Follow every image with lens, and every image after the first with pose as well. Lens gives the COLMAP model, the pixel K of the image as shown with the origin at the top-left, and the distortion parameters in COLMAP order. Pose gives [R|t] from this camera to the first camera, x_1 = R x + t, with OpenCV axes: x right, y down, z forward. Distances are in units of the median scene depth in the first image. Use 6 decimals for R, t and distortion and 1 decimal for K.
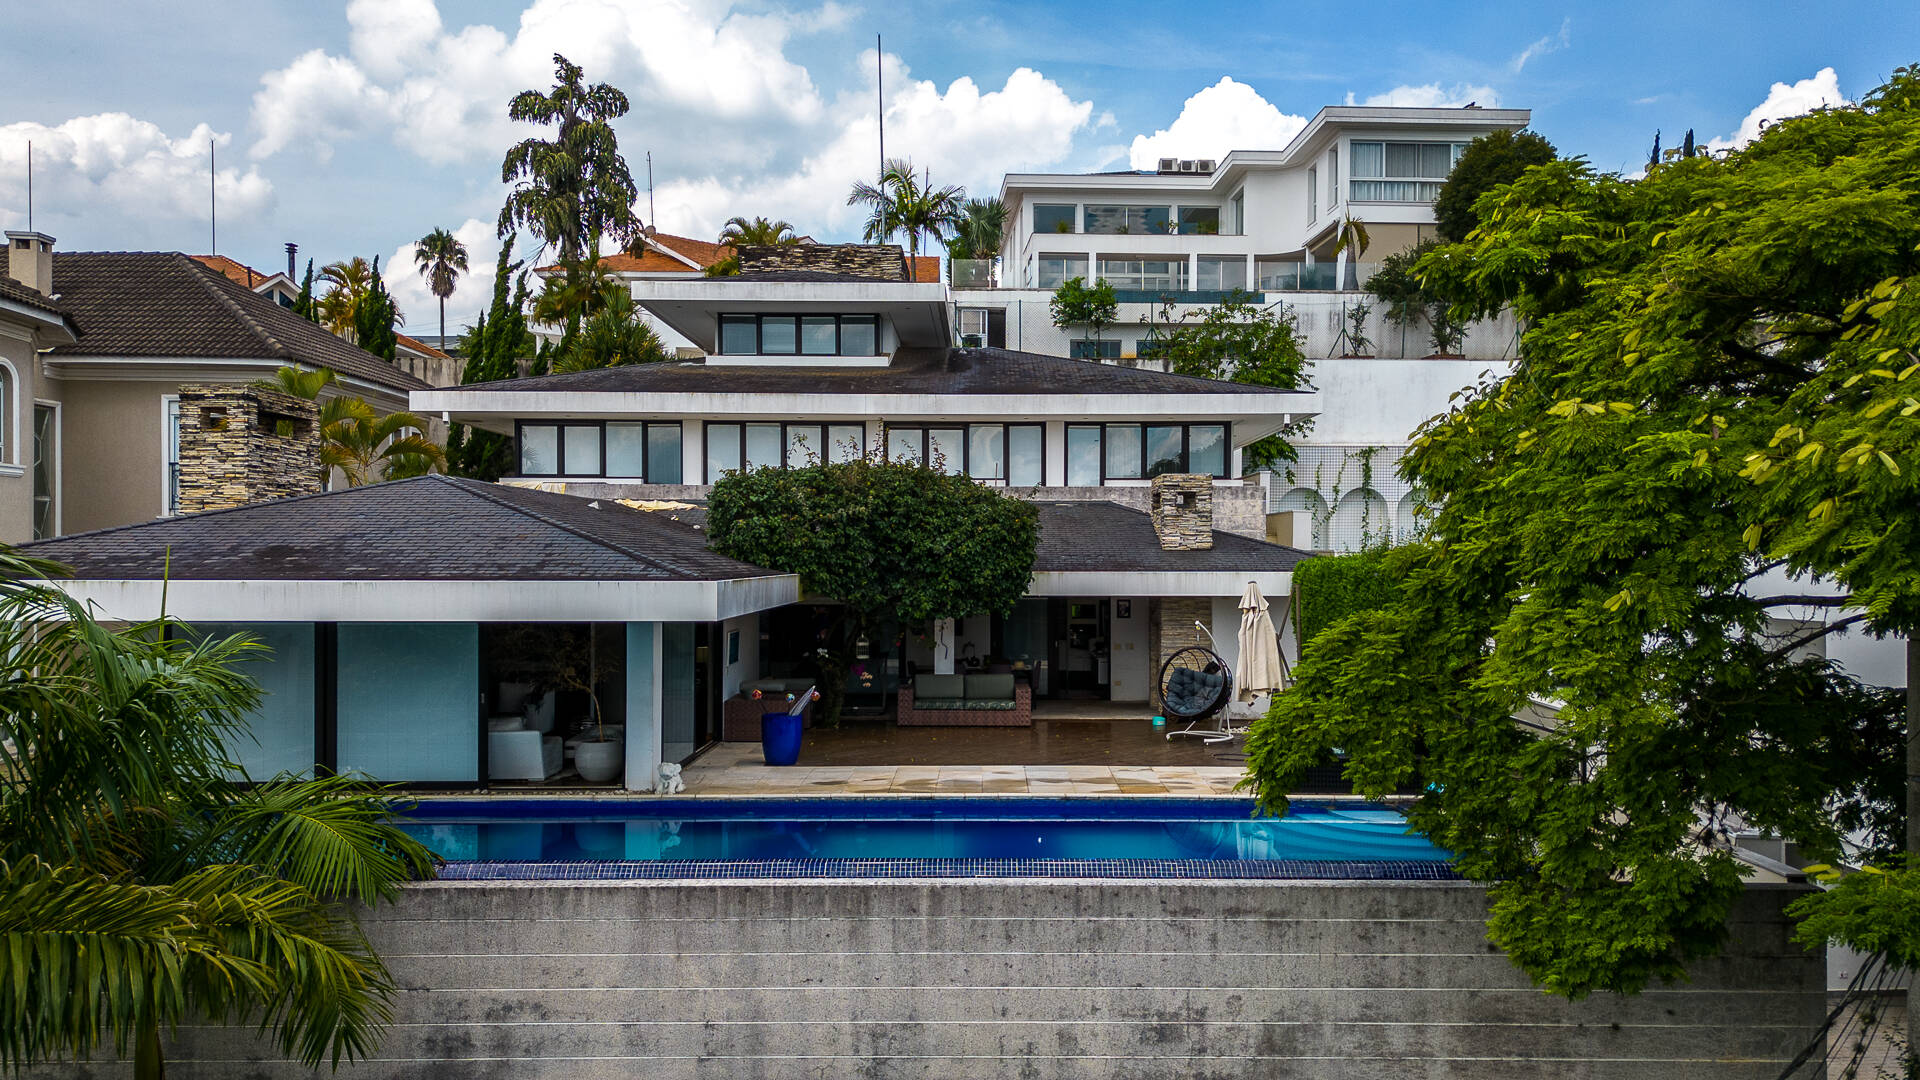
lens RADIAL K [[1352.8, 0, 1003.6], [0, 1352.8, 649.7], [0, 0, 1]] dist [0.052381, -0.124252]
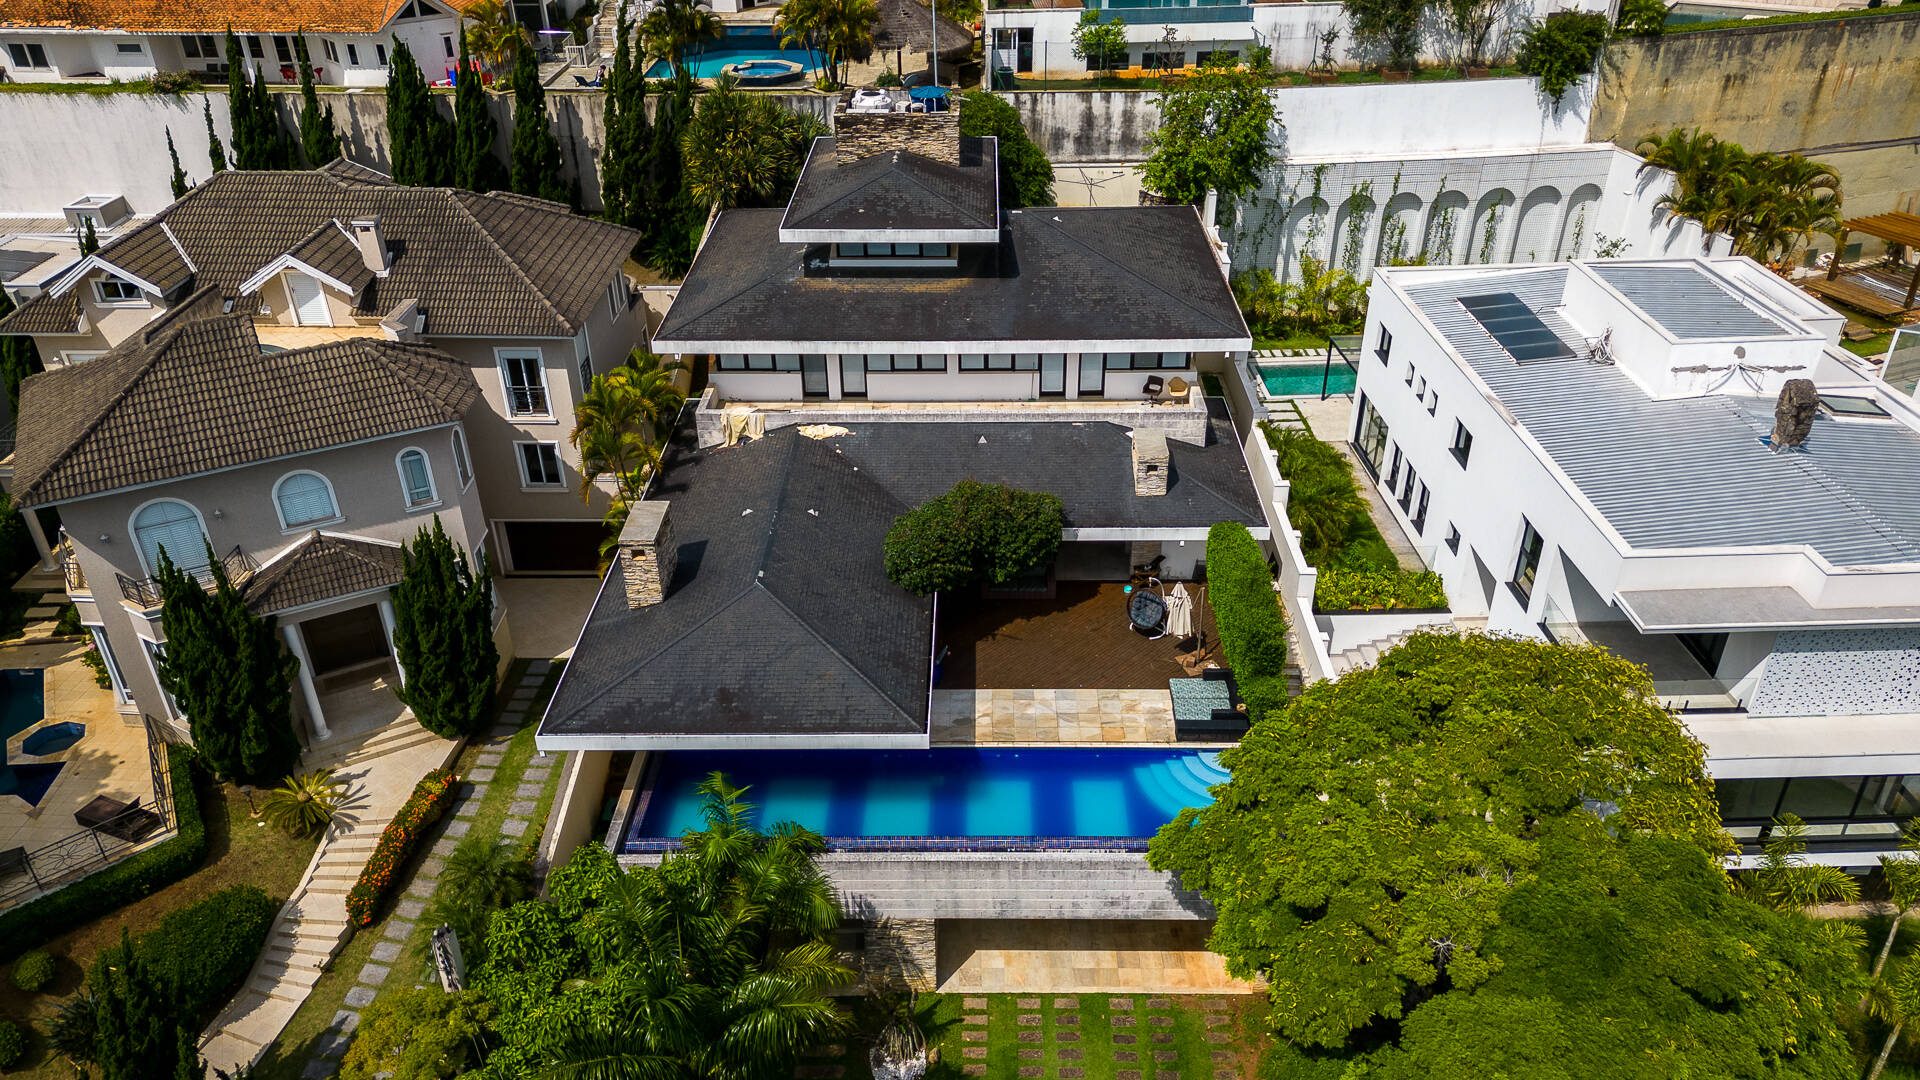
lens RADIAL K [[1319.1, 0, 960.0], [0, 1319.1, 540.0], [0, 0, 1]] dist [0.103356, -0.113531]
pose [[0.999622, 0.001707, -0.027424, -0.033148], [0.011923, 0.872271, 0.488877, -0.492845], [0.024756, -0.489019, 0.871922, -0.277077]]
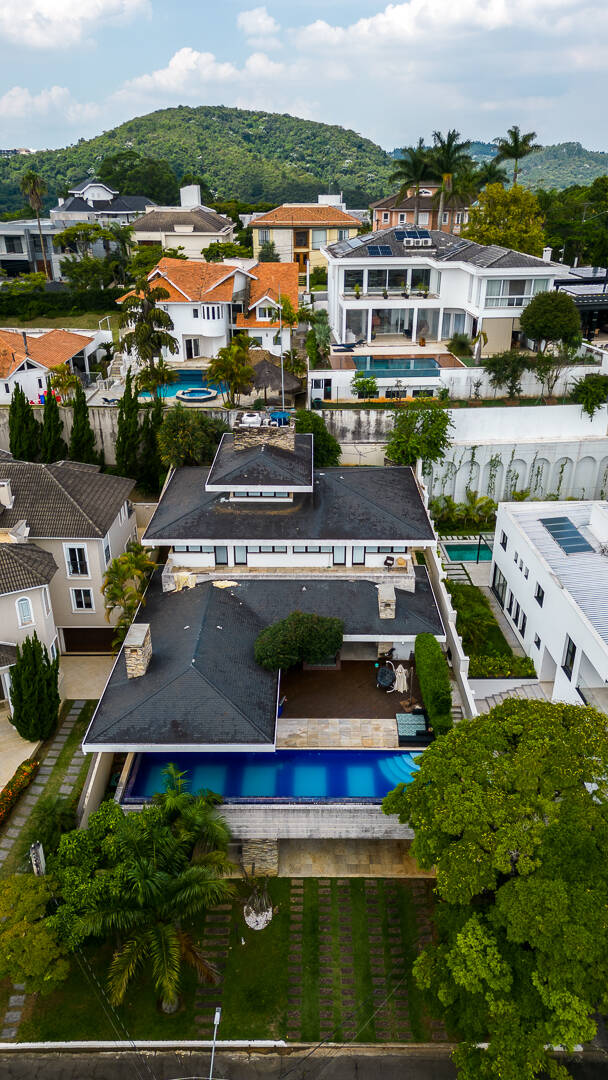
lens RADIAL K [[742.0, 0, 304.0], [0, 742.0, 540.0], [0, 0, 1]] dist [0.103356, -0.113531]
pose [[0.999806, 0.006338, -0.018647, -0.023089], [0.001791, 0.913625, 0.406553, -0.600407], [0.019613, -0.406508, 0.913437, -0.372612]]
